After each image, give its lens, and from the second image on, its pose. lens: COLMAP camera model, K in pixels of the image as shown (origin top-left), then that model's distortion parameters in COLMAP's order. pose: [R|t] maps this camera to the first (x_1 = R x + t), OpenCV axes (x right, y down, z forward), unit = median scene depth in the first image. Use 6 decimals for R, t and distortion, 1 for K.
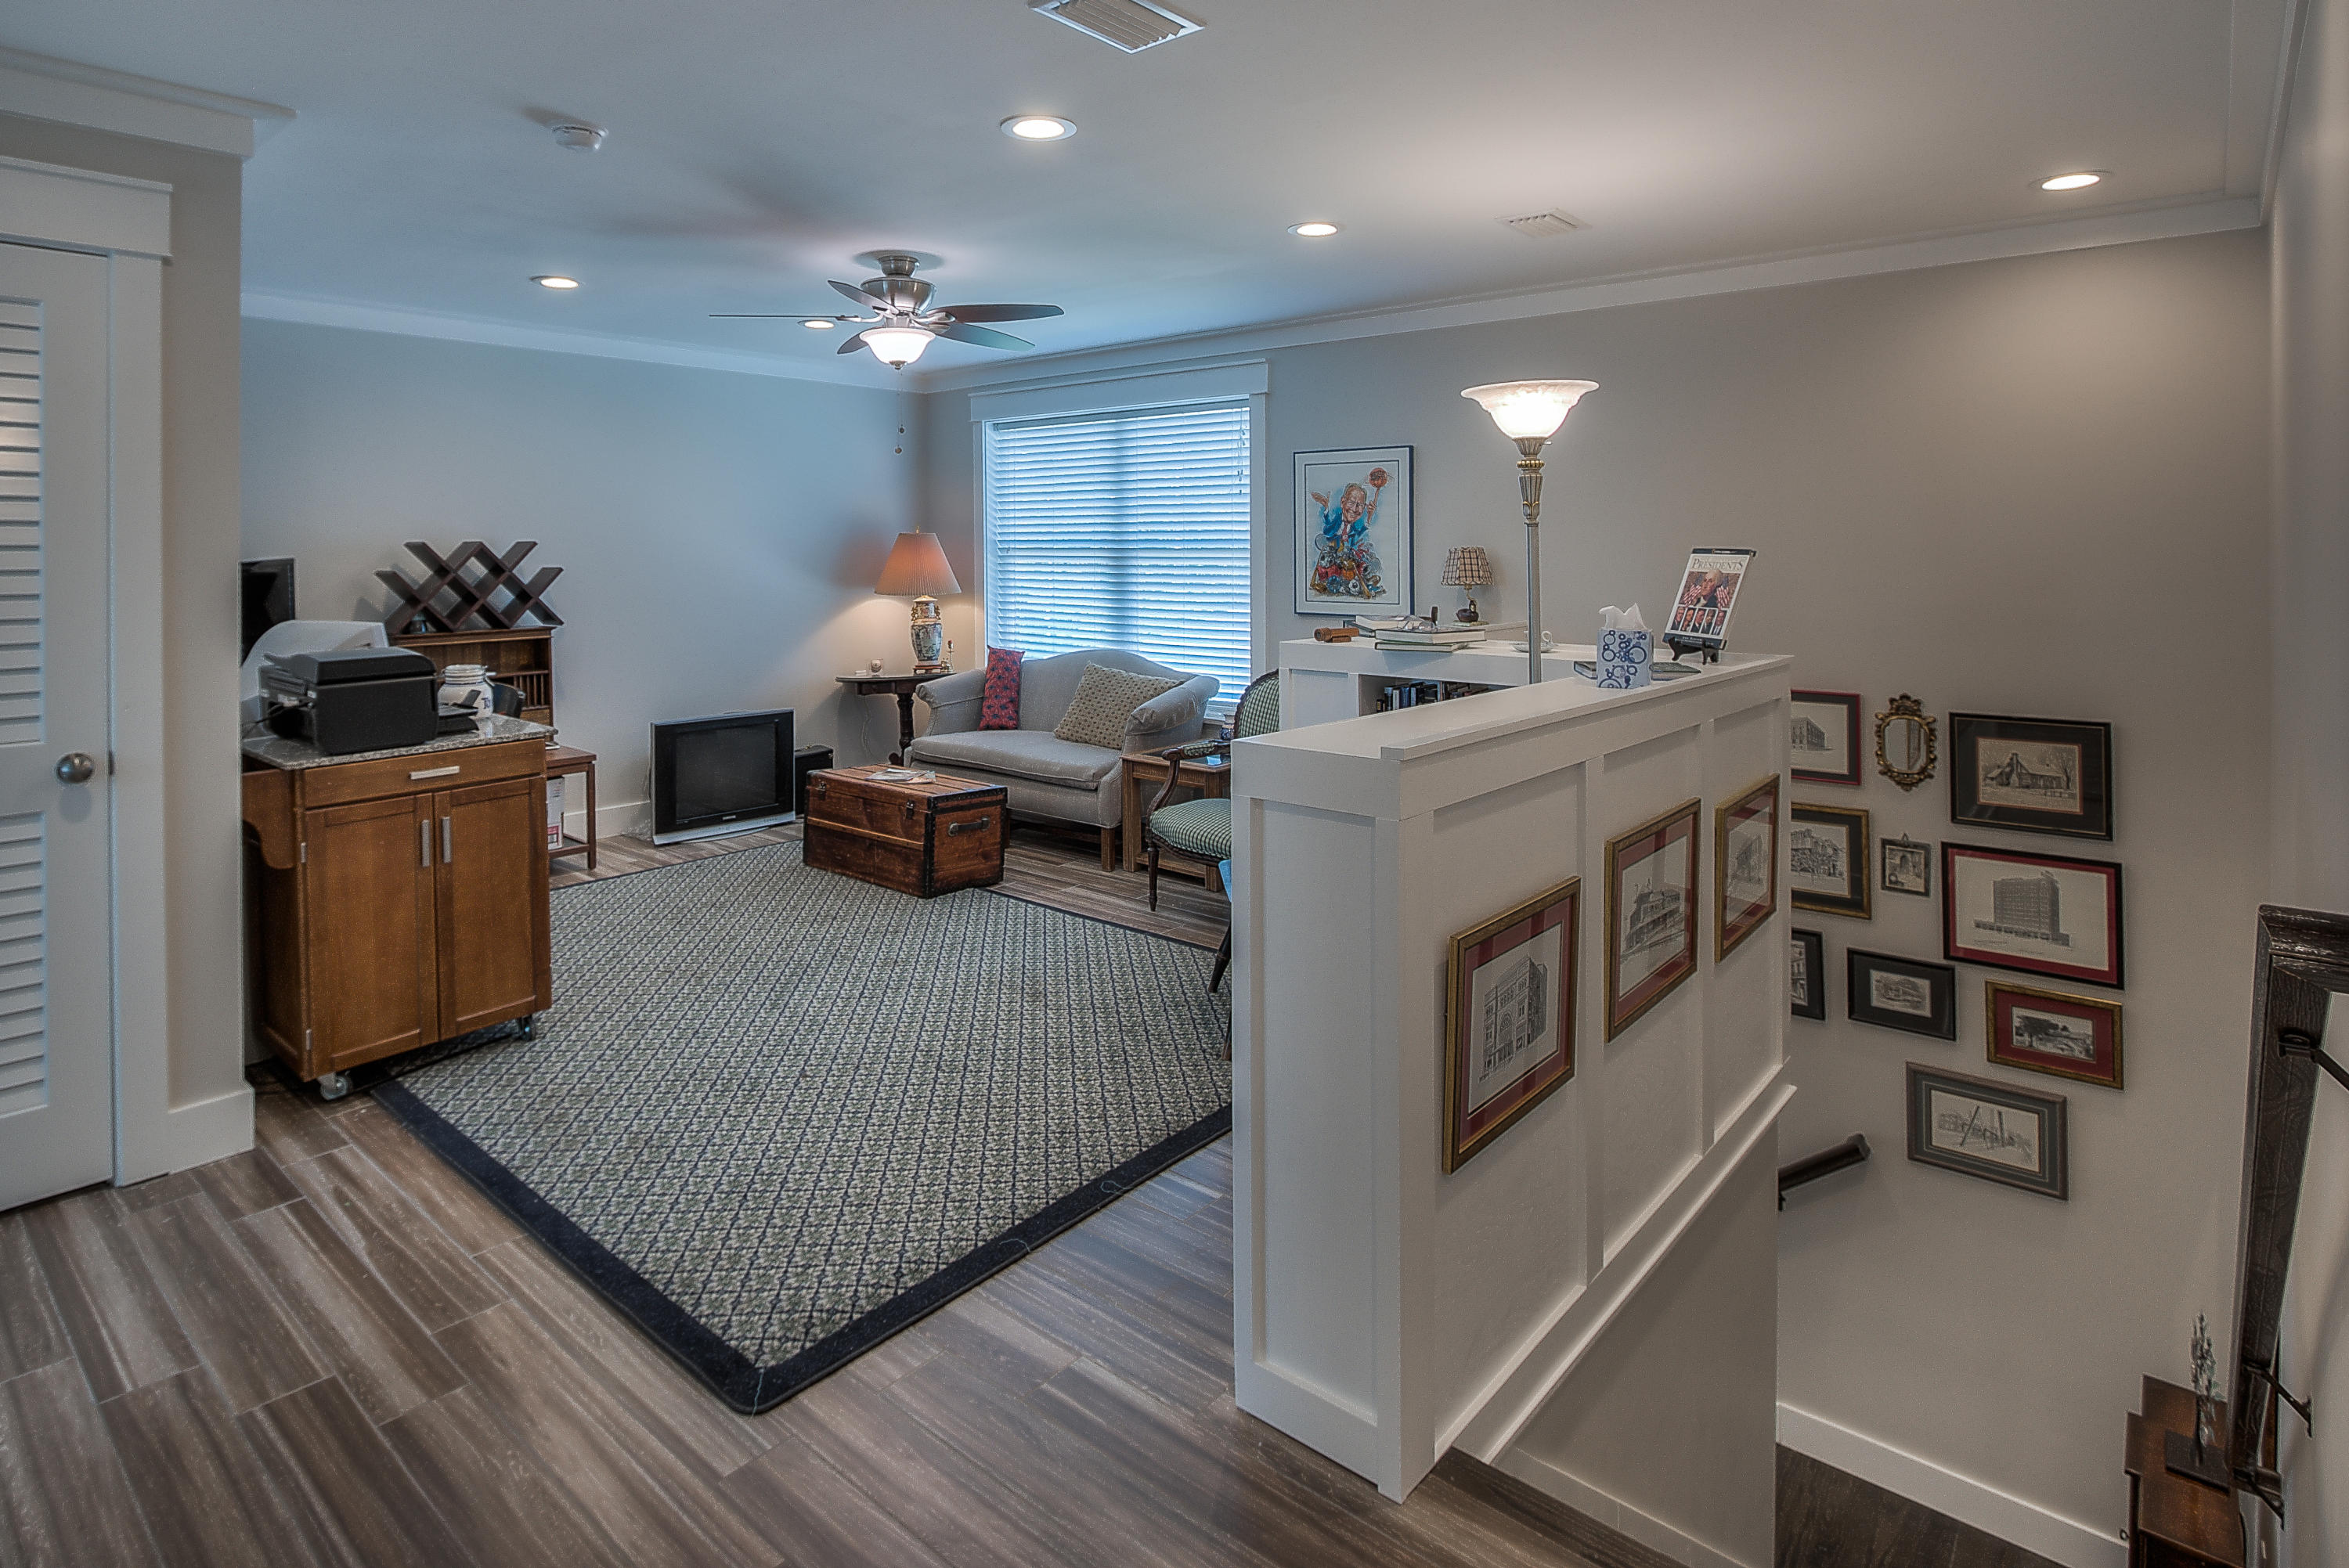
lens RADIAL K [[1267.7, 0, 1173.6], [0, 1267.7, 749.4], [0, 0, 1]] dist [-0.000149, 0.000166]
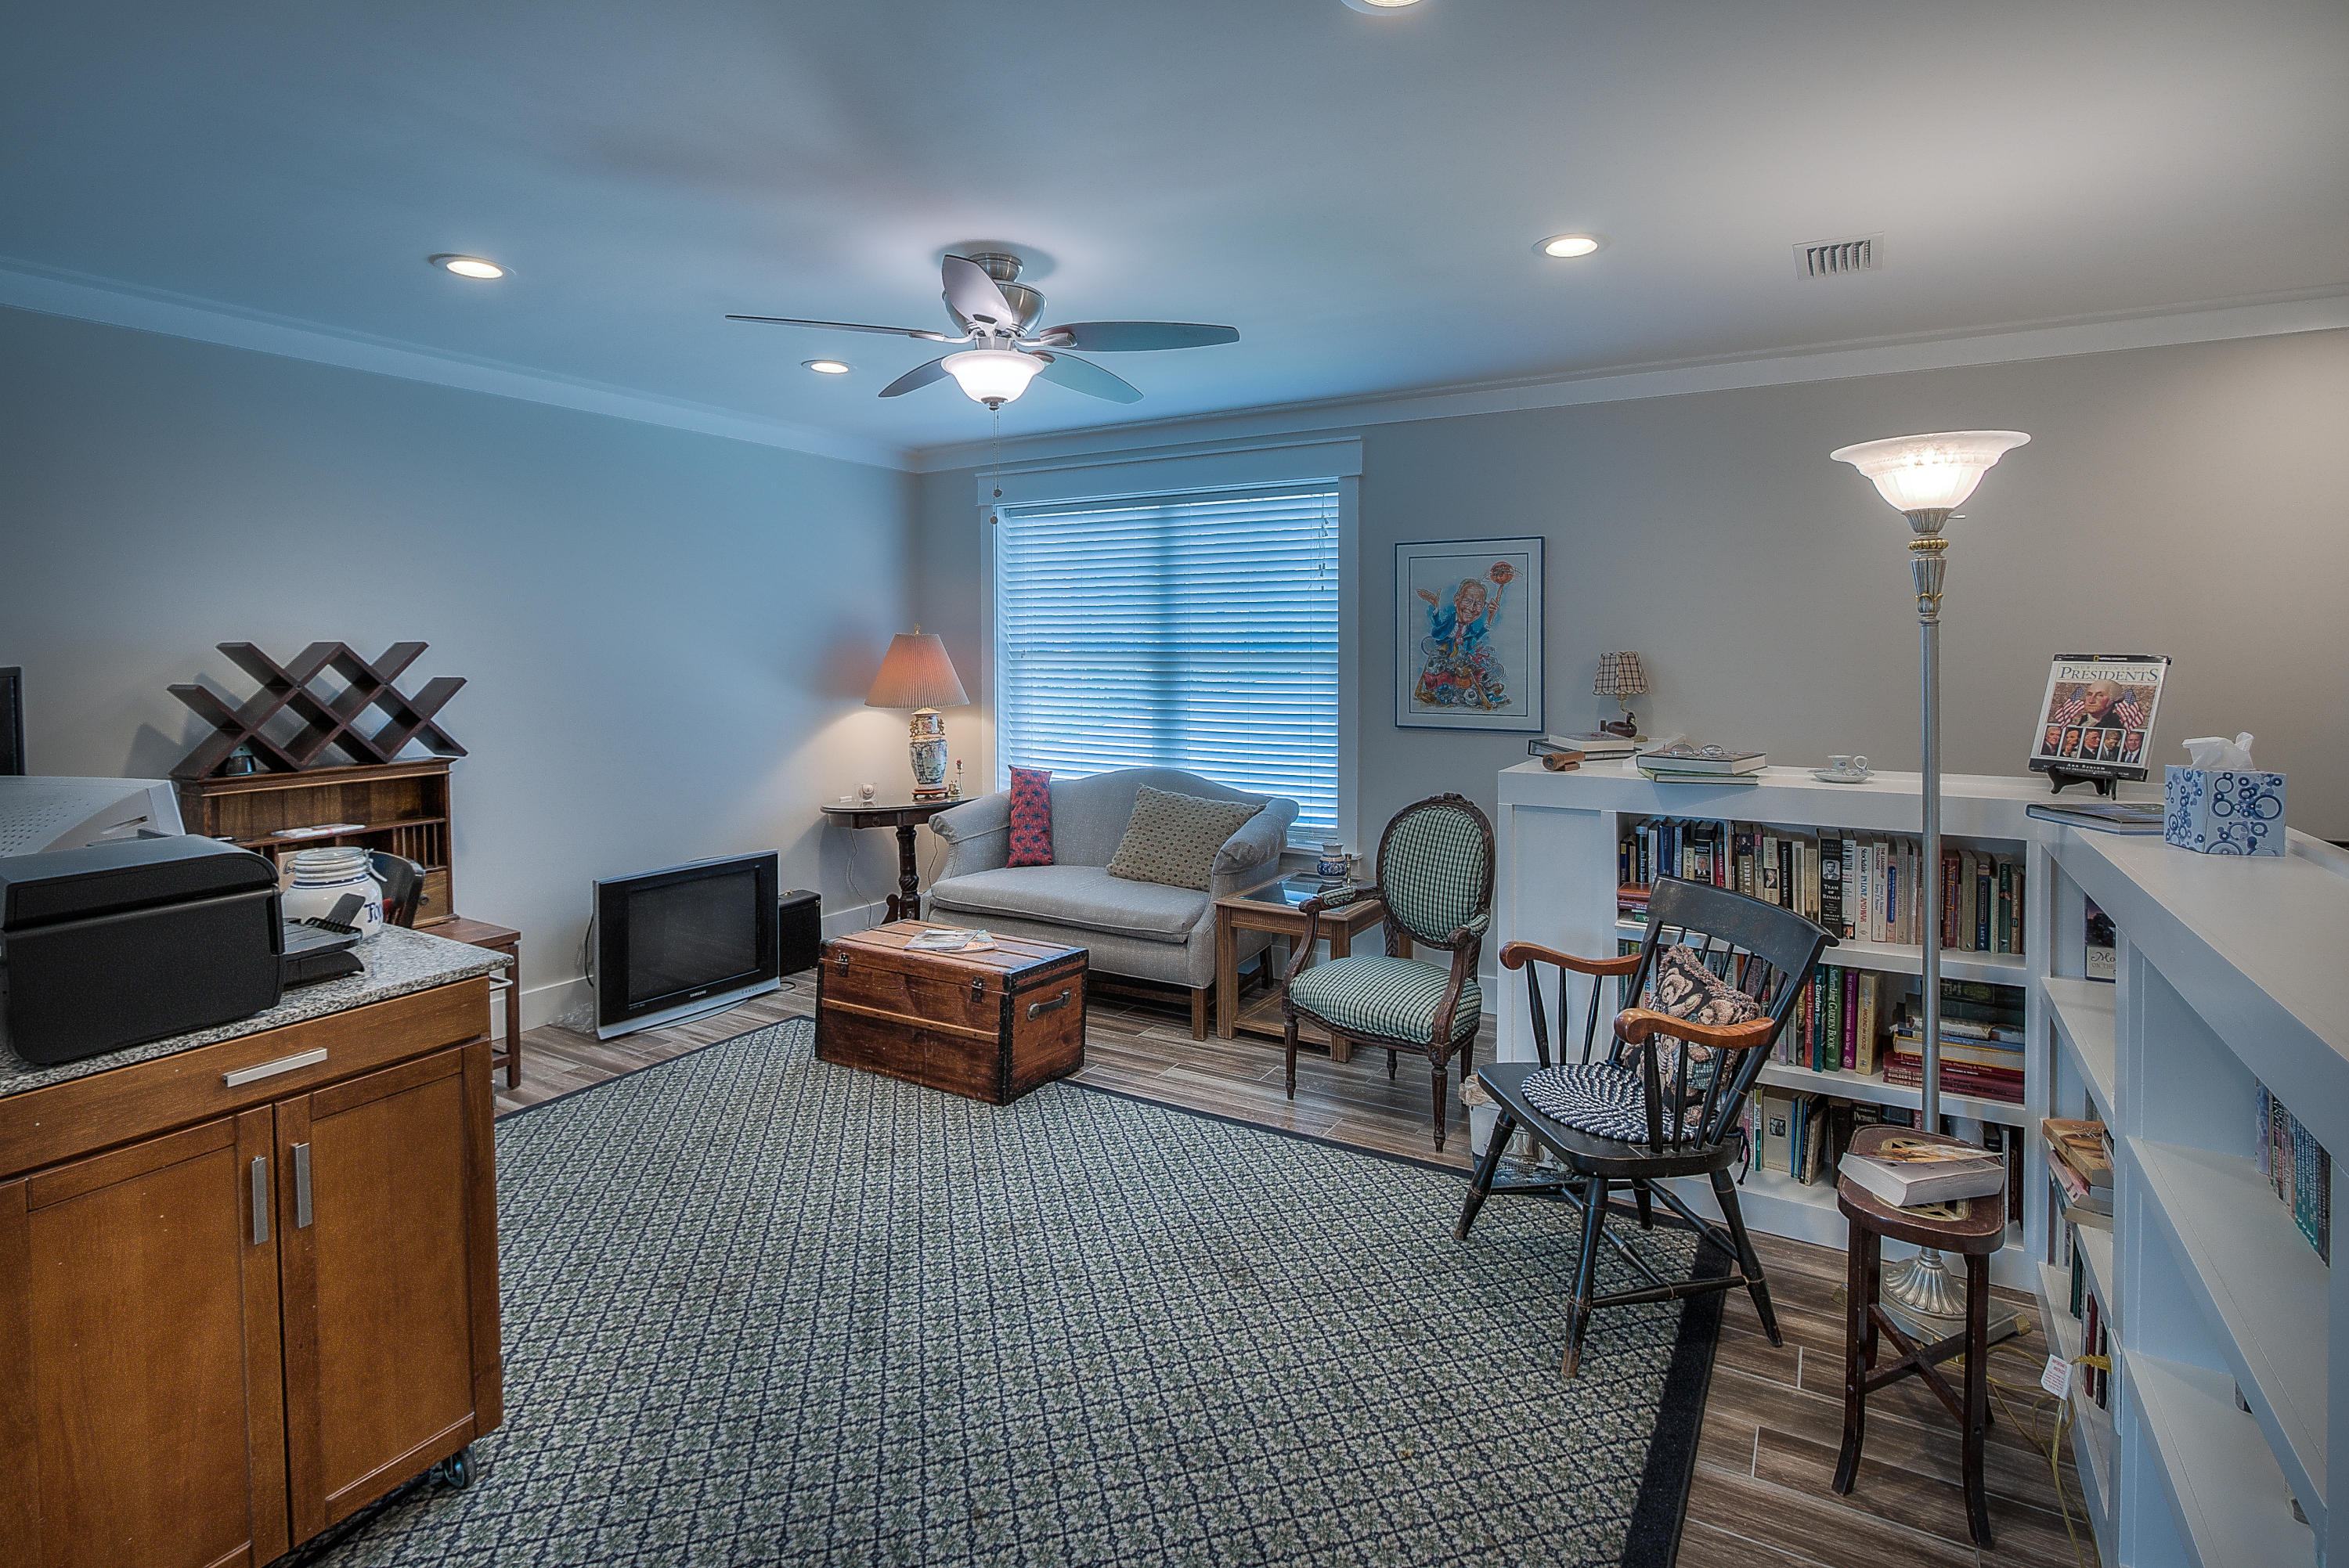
lens RADIAL K [[1038.7, 0, 1174.5], [0, 1038.7, 784.0], [0, 0, 1]] dist [-0.002495, -0.000646]
pose [[0.980343, -0.023825, 0.195857, -0.202201], [0.029847, 0.999166, -0.027850, -0.054173], [-0.195031, 0.033148, 0.980237, 0.338831]]
